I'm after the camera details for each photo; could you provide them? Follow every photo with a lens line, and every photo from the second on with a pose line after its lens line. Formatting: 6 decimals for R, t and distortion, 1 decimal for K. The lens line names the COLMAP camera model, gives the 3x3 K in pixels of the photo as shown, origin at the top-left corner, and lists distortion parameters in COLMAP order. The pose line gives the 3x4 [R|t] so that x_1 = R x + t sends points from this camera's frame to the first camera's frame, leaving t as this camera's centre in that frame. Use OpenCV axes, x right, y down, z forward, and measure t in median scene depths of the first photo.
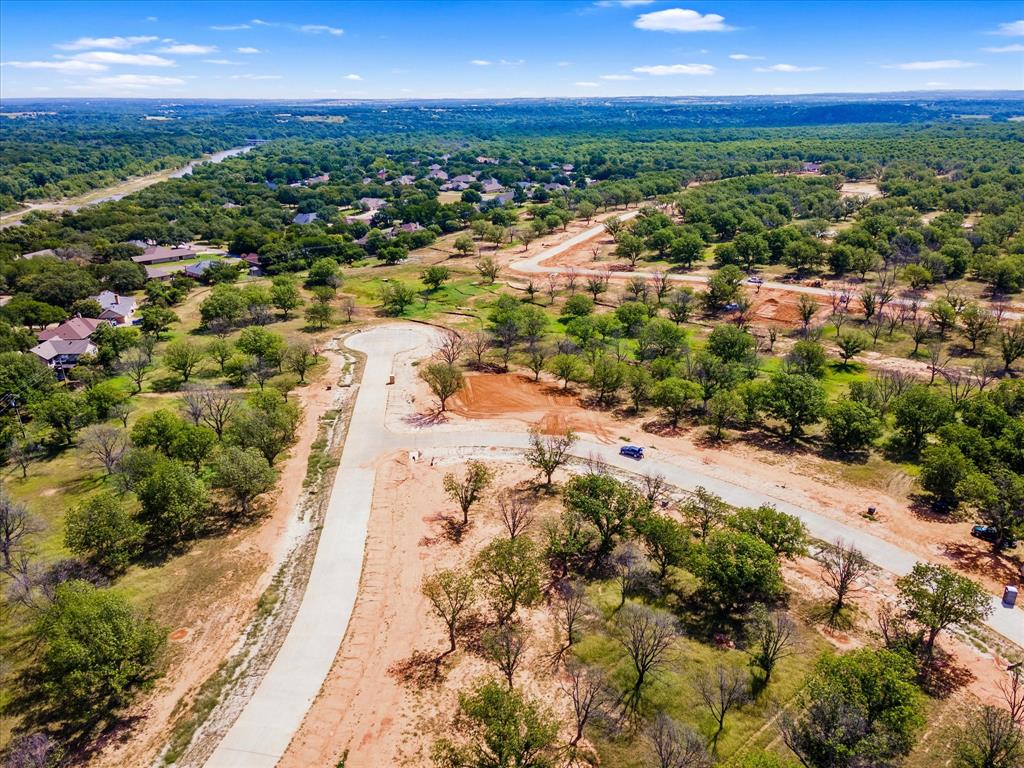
lens RADIAL K [[755.0, 0, 491.7], [0, 755.0, 416.2], [0, 0, 1]] dist [0.040522, 0.002115]
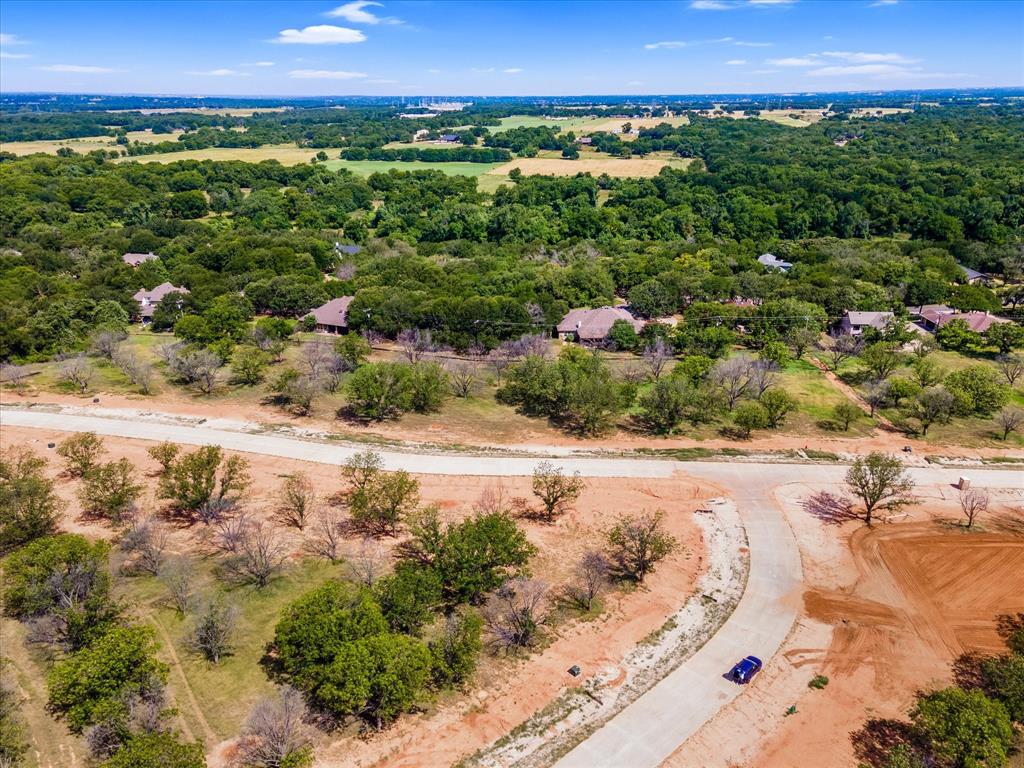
lens RADIAL K [[775.2, 0, 520.6], [0, 775.2, 383.5], [0, 0, 1]] dist [0.031136, 0.014164]
pose [[-0.087284, 0.367452, -0.925938, 0.745708], [-0.382735, 0.845777, 0.371719, -0.330367], [0.919726, 0.386834, 0.066814, 0.733812]]
